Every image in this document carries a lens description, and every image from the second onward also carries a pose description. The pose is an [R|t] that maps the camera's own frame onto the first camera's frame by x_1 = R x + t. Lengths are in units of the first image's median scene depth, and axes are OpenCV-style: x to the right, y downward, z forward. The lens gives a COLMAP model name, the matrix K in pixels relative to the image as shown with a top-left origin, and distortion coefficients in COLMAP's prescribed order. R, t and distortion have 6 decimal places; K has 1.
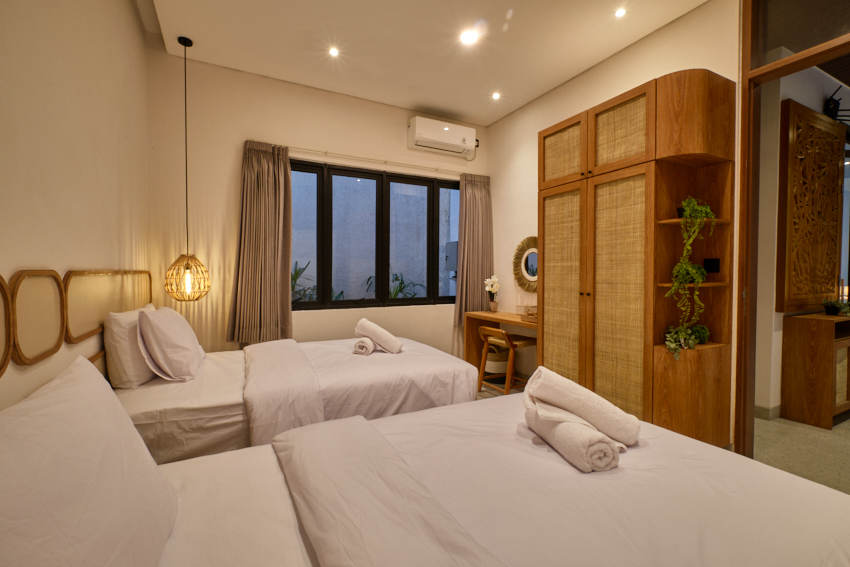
lens RADIAL K [[380.2, 0, 423.7], [0, 380.2, 282.3], [0, 0, 1]] dist [0.000536, 0.000104]
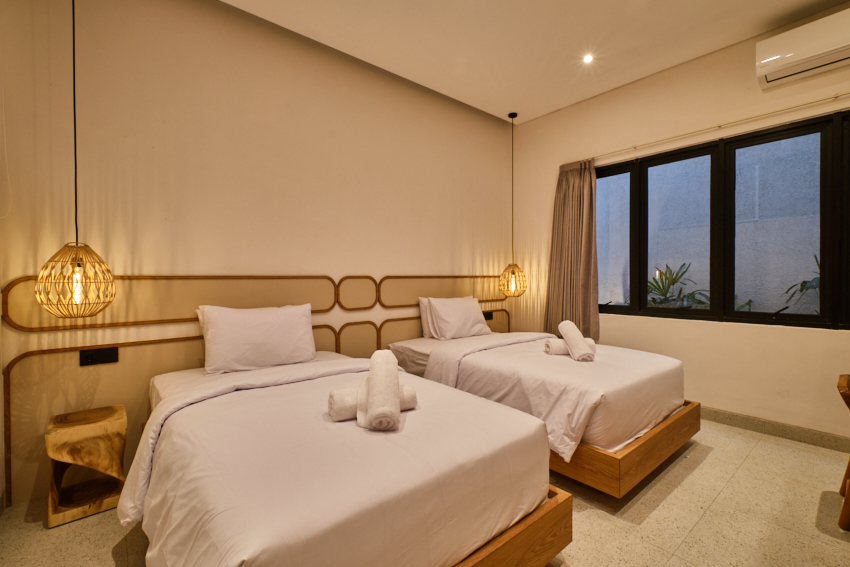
lens RADIAL K [[380.2, 0, 423.7], [0, 380.2, 282.3], [0, 0, 1]] dist [0.000536, 0.000104]
pose [[0.205009, 0.008589, -0.978722, 0.634670], [-0.018916, 0.999809, 0.004812, -0.004575], [0.978577, 0.017527, 0.205133, 0.349940]]
